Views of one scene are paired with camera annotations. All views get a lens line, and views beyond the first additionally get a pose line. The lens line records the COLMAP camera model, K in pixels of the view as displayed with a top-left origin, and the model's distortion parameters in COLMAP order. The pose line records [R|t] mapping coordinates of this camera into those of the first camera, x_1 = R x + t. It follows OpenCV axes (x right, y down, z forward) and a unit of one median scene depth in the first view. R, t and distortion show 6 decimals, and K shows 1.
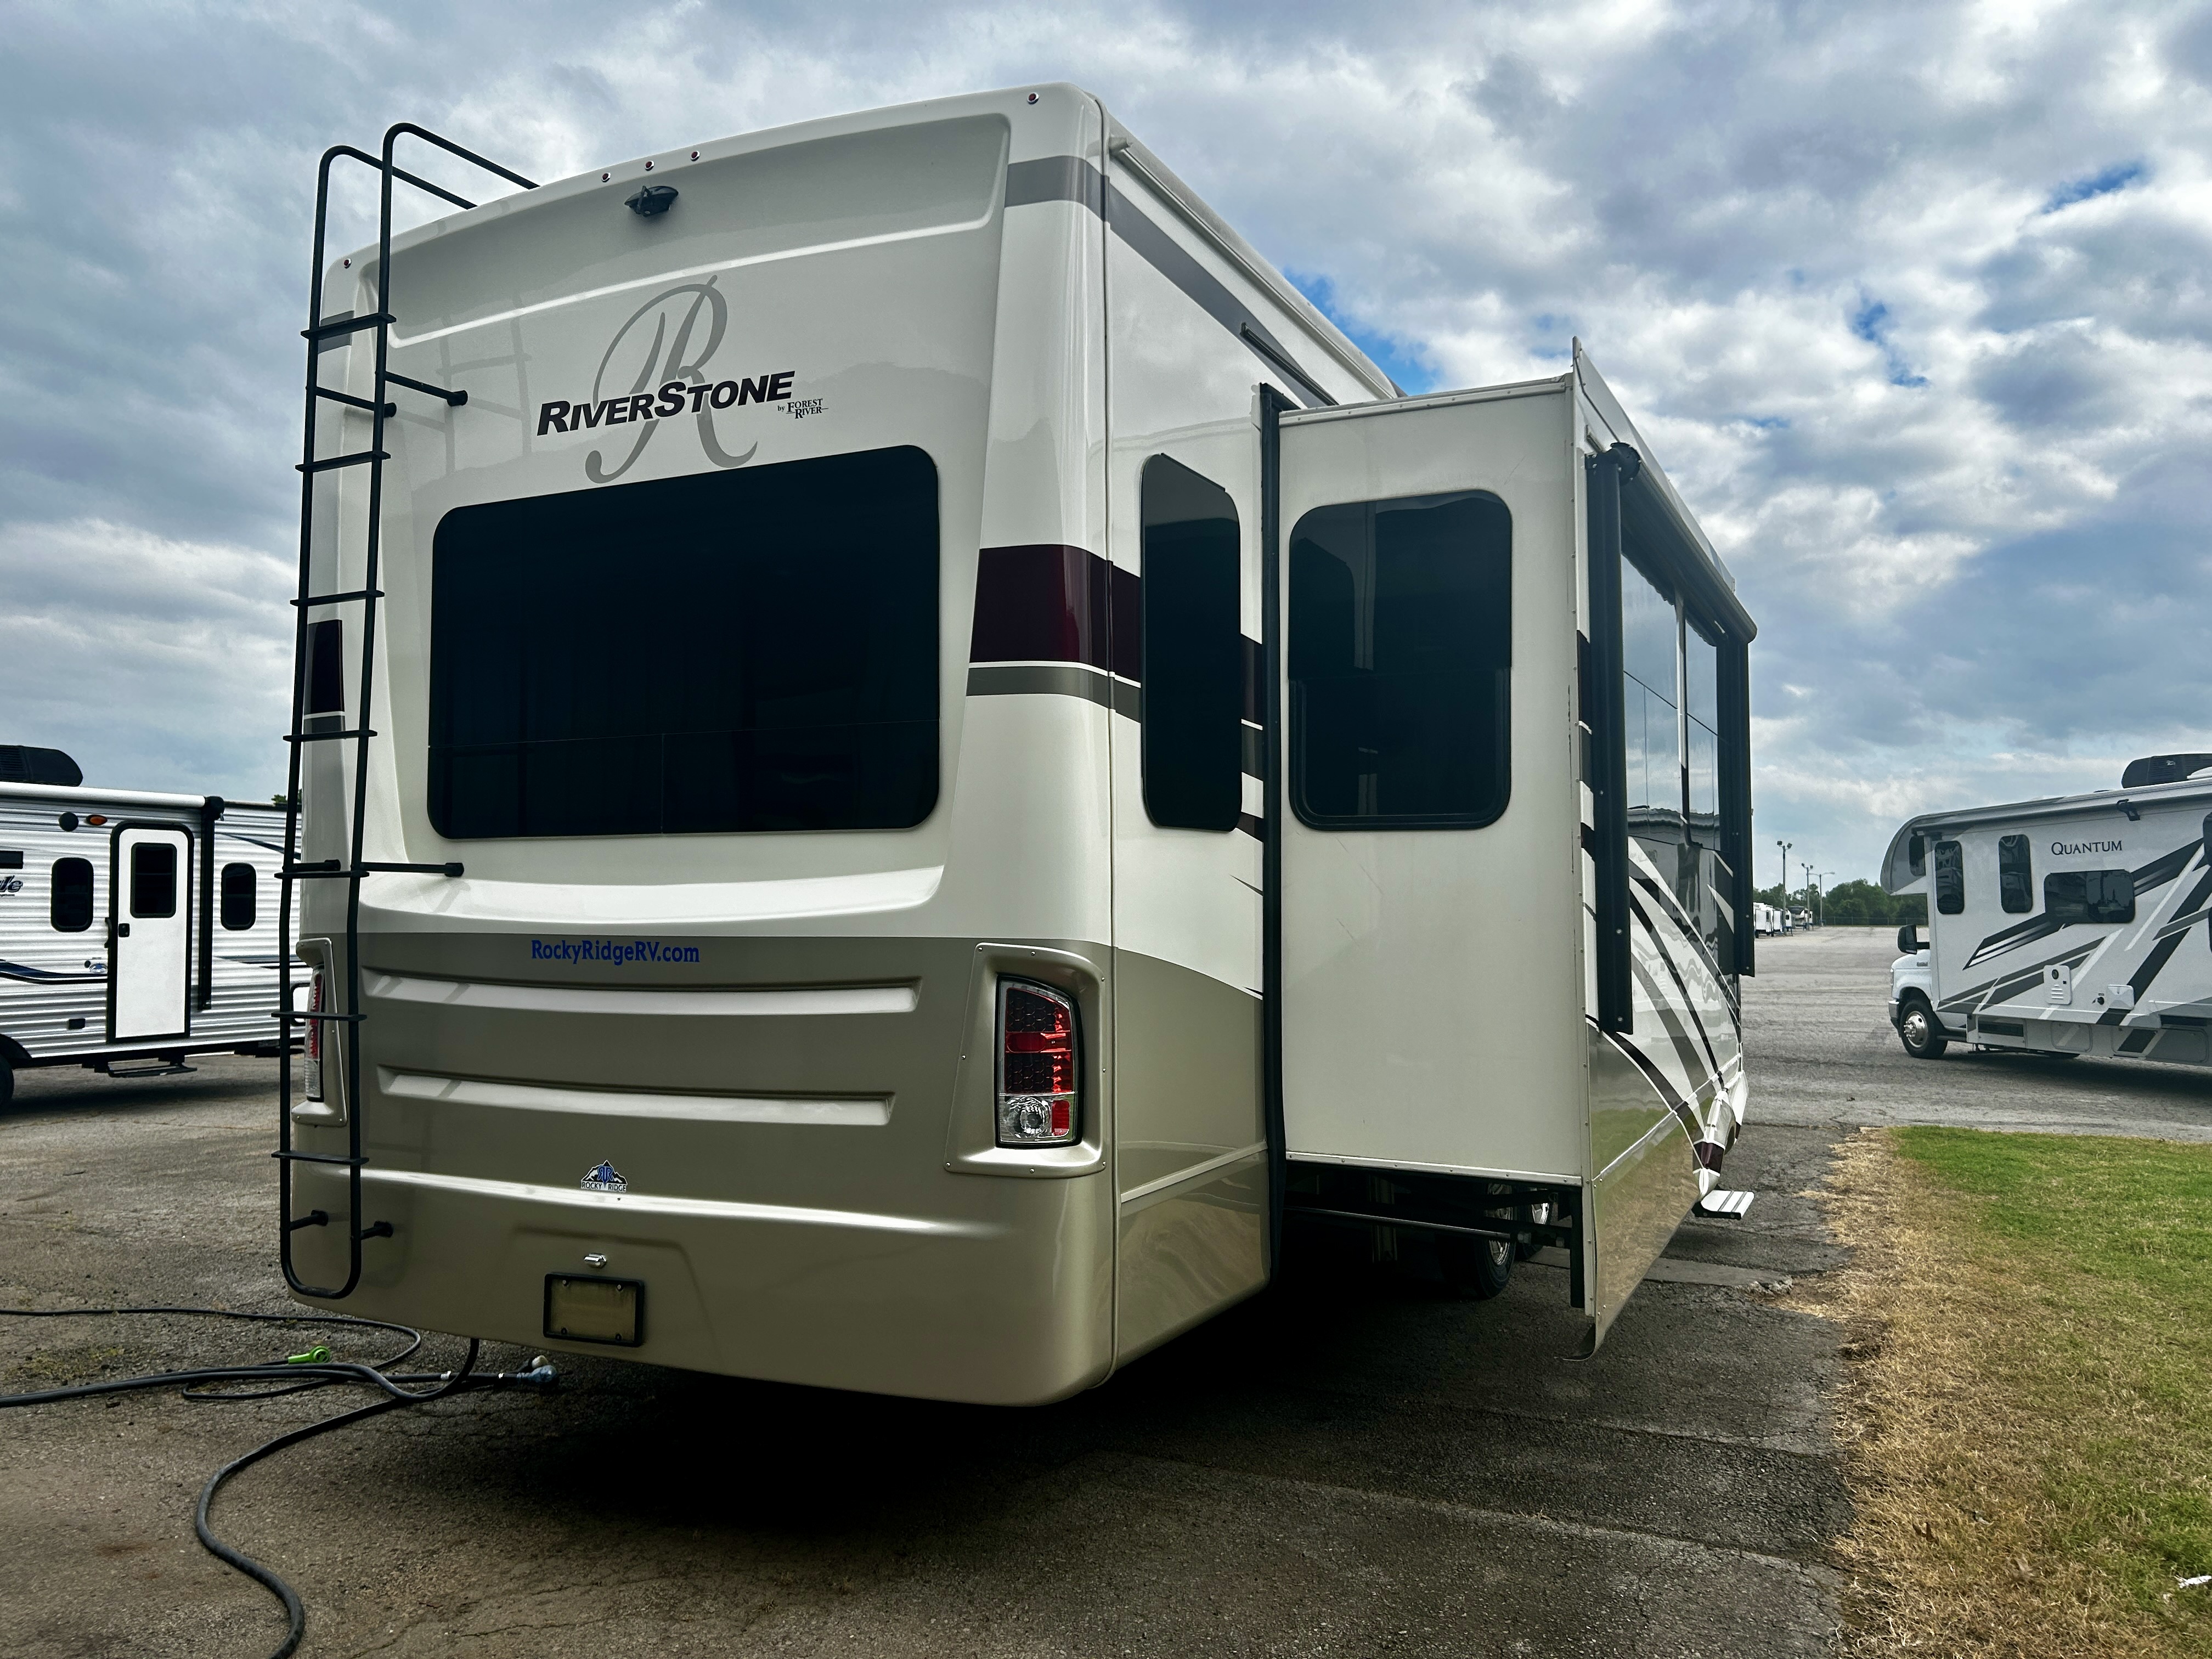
lens RADIAL K [[1679.5, 0, 1094.3], [0, 1679.5, 812.7], [0, 0, 1]] dist [0.056050, -0.057572]
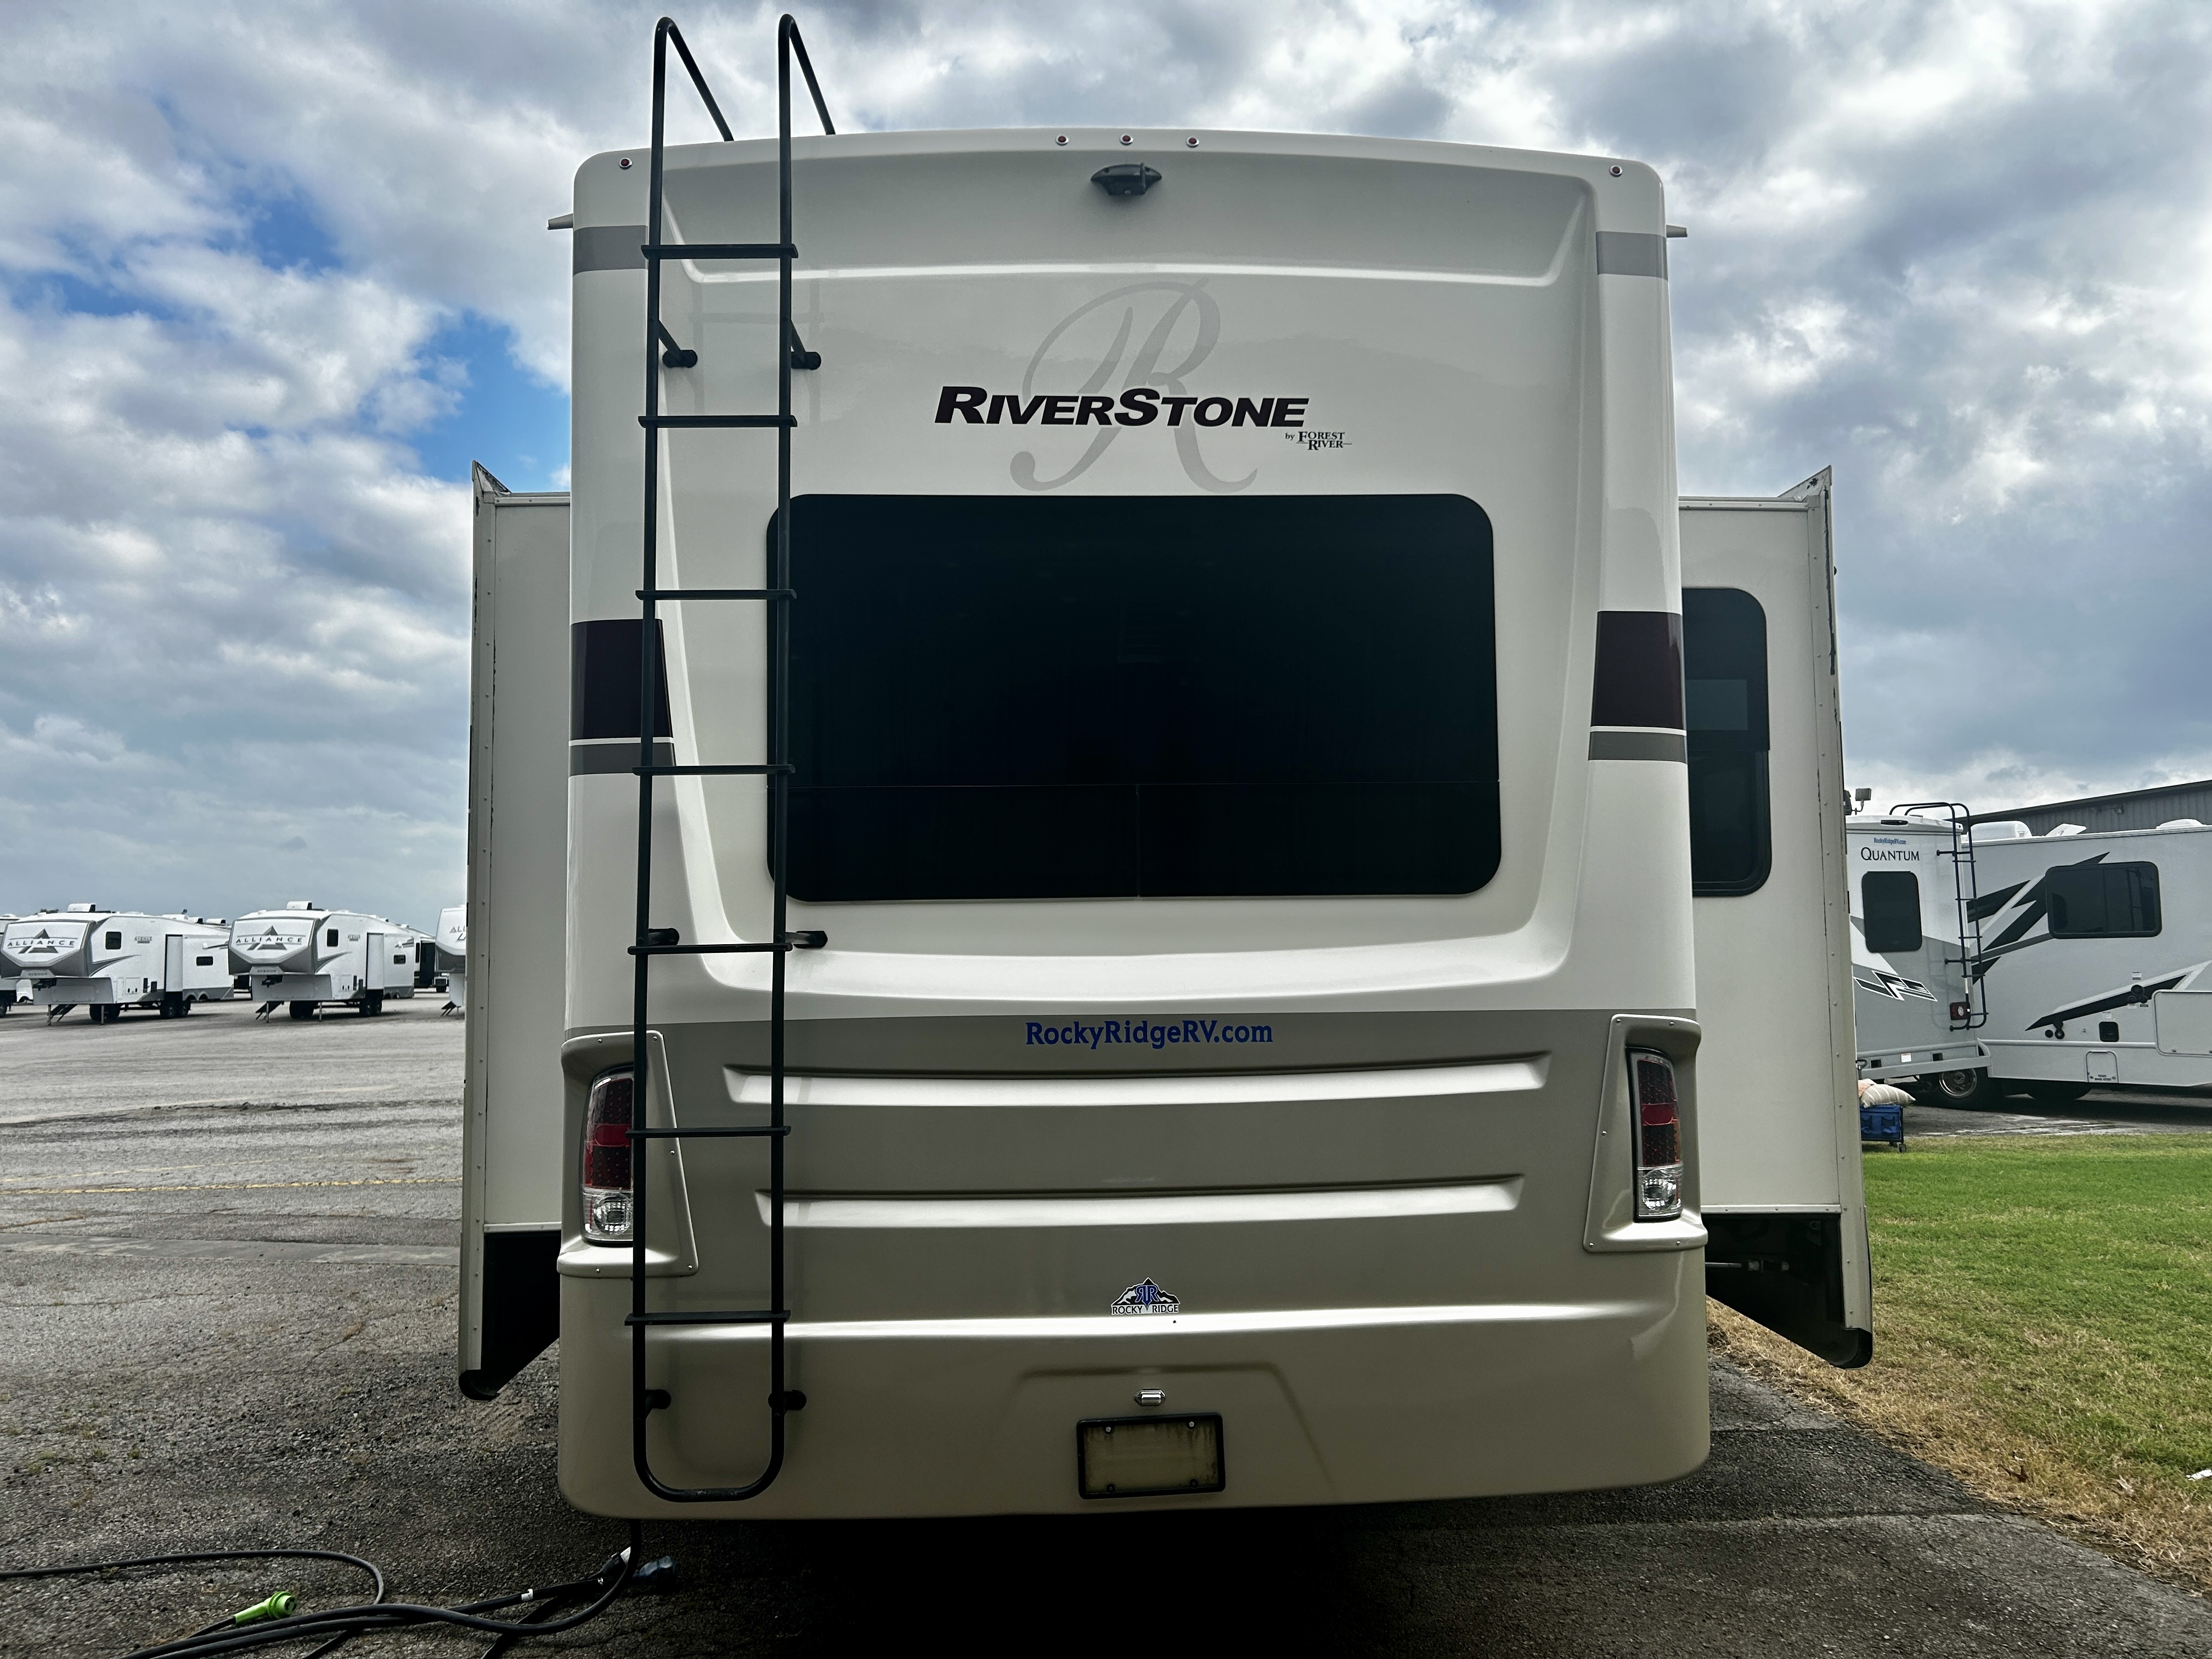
lens RADIAL K [[1679.5, 0, 1095.0], [0, 1679.5, 819.4], [0, 0, 1]] dist [0.056050, -0.057572]
pose [[0.872784, 0.026516, 0.487385, -0.702839], [-0.013181, 0.999440, -0.030771, -0.001004], [-0.487928, 0.020432, 0.872645, 0.247335]]
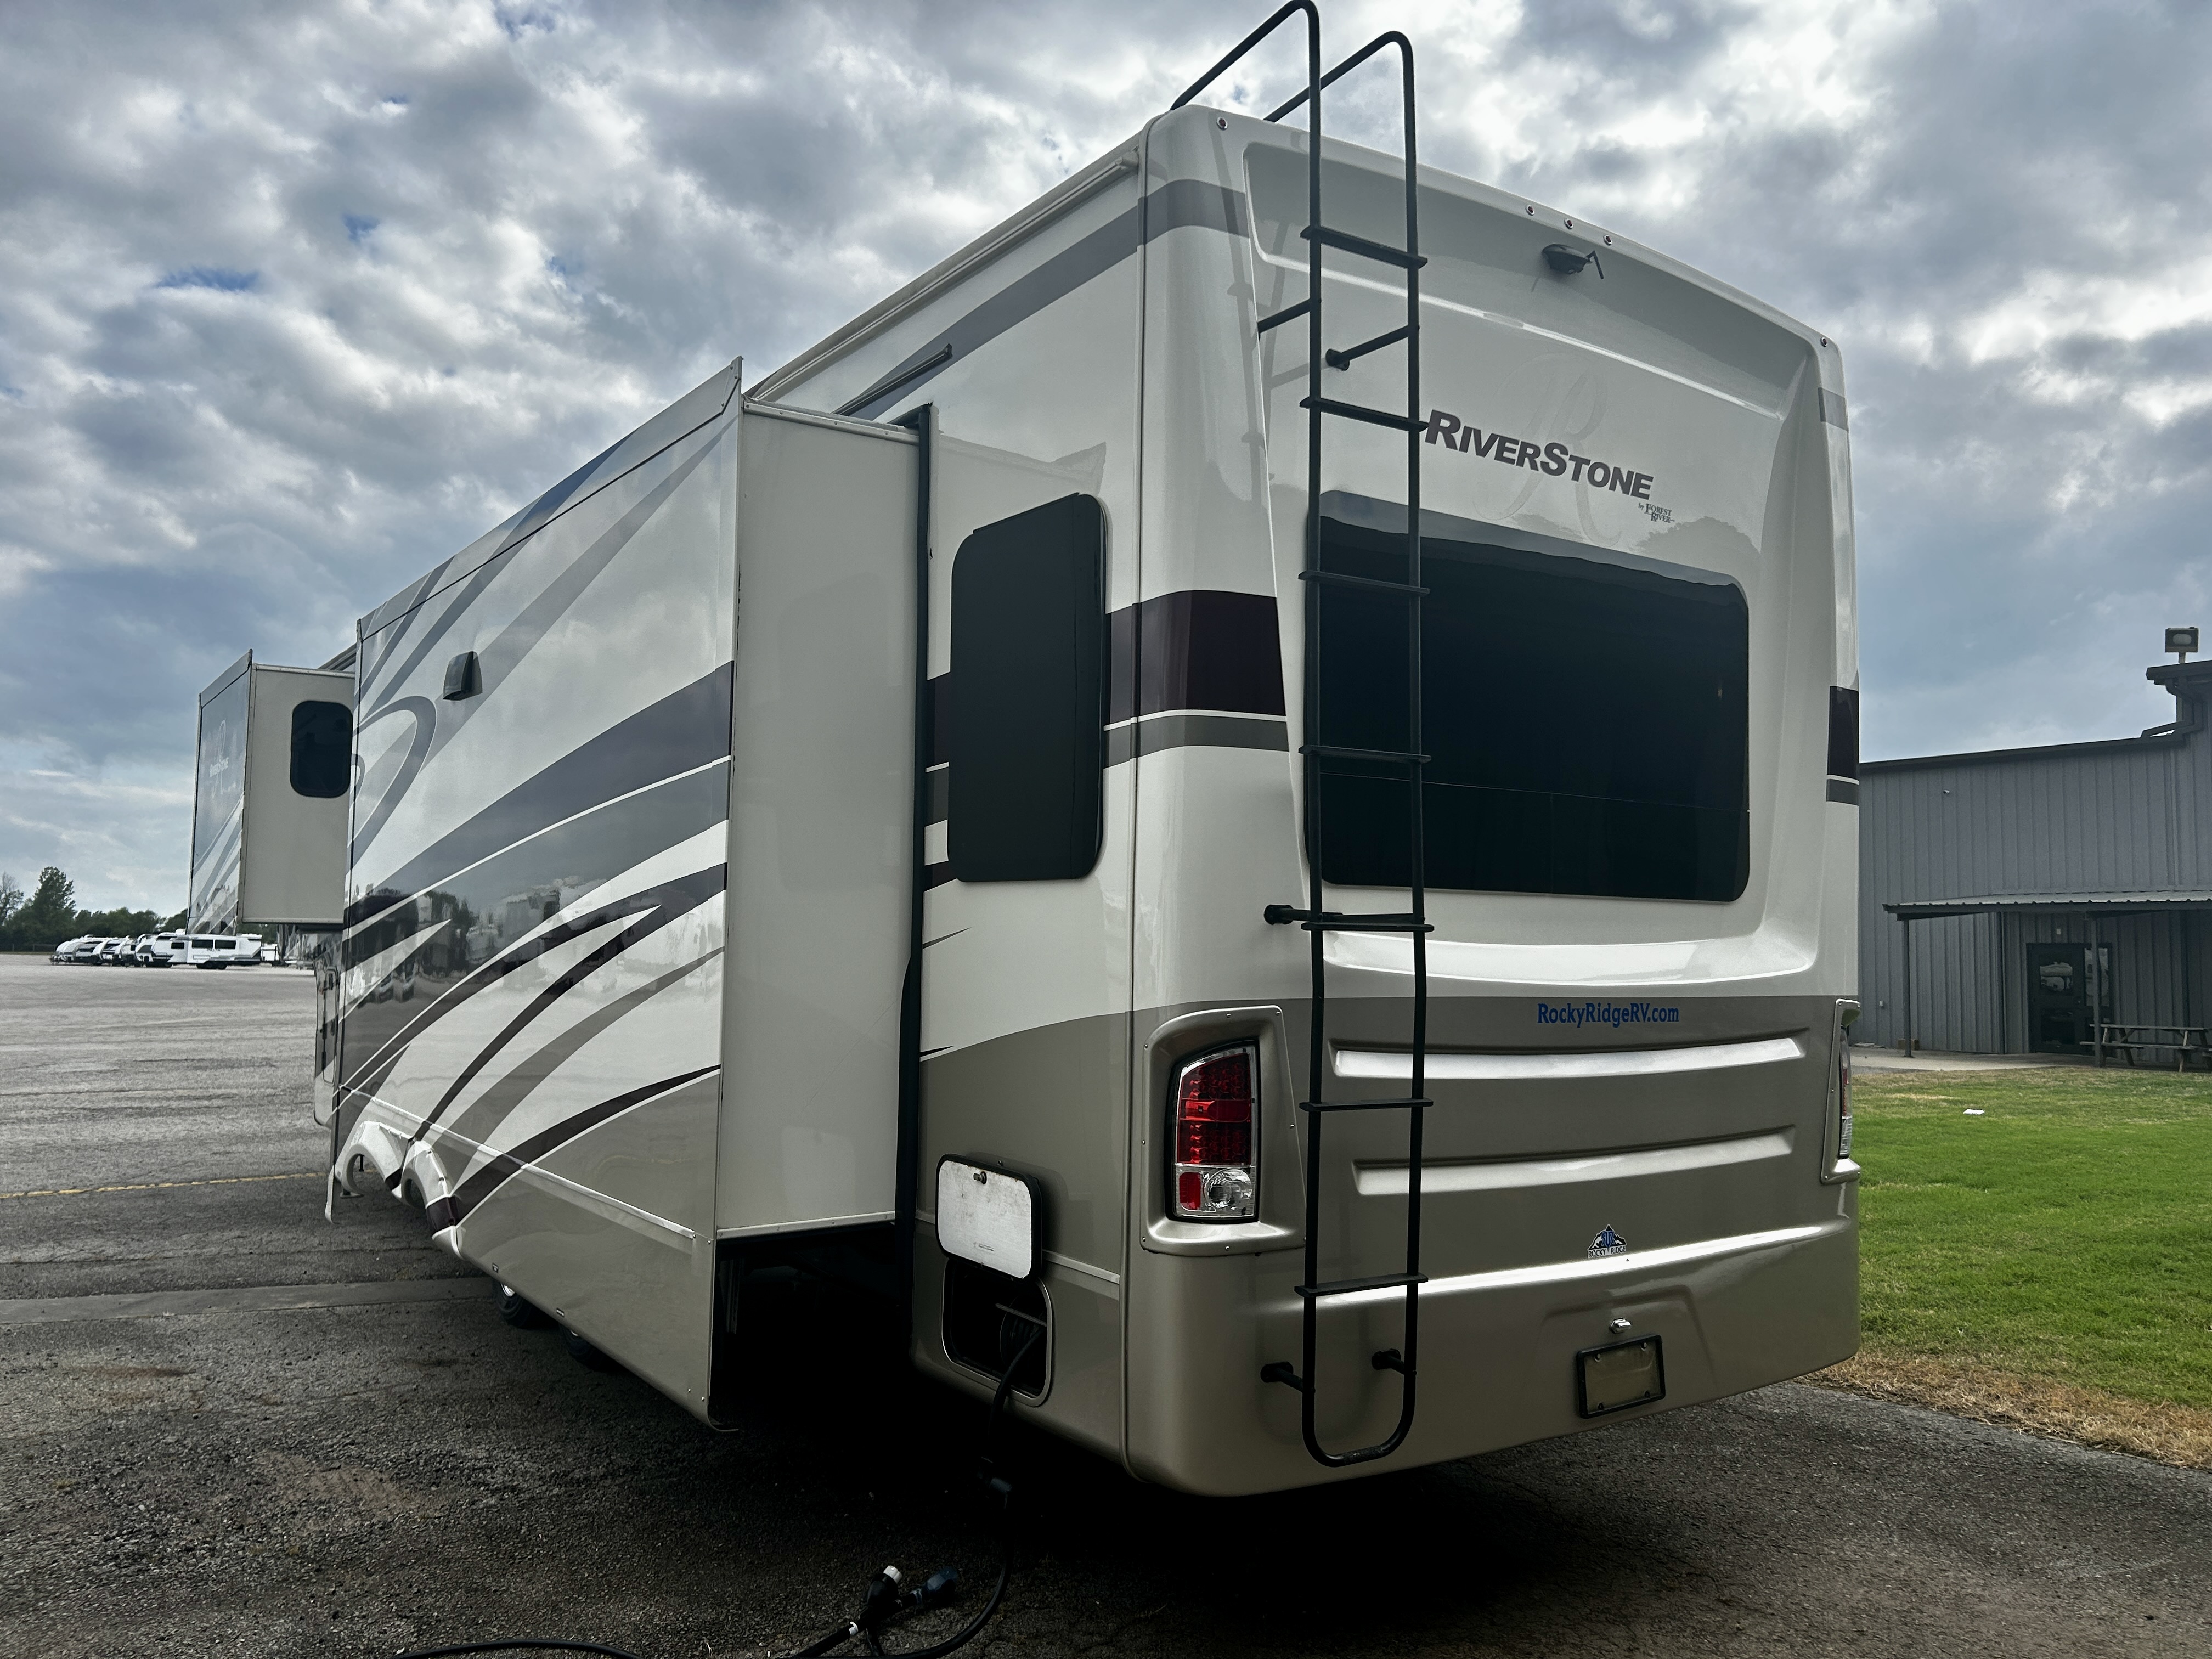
lens RADIAL K [[1679.5, 0, 1100.2], [0, 1679.5, 843.6], [0, 0, 1]] dist [0.056050, -0.057572]
pose [[0.479188, 0.060714, 0.875610, -1.253819], [-0.059498, 0.997557, -0.036609, 0.034978], [-0.875693, -0.034554, 0.481629, 0.754867]]
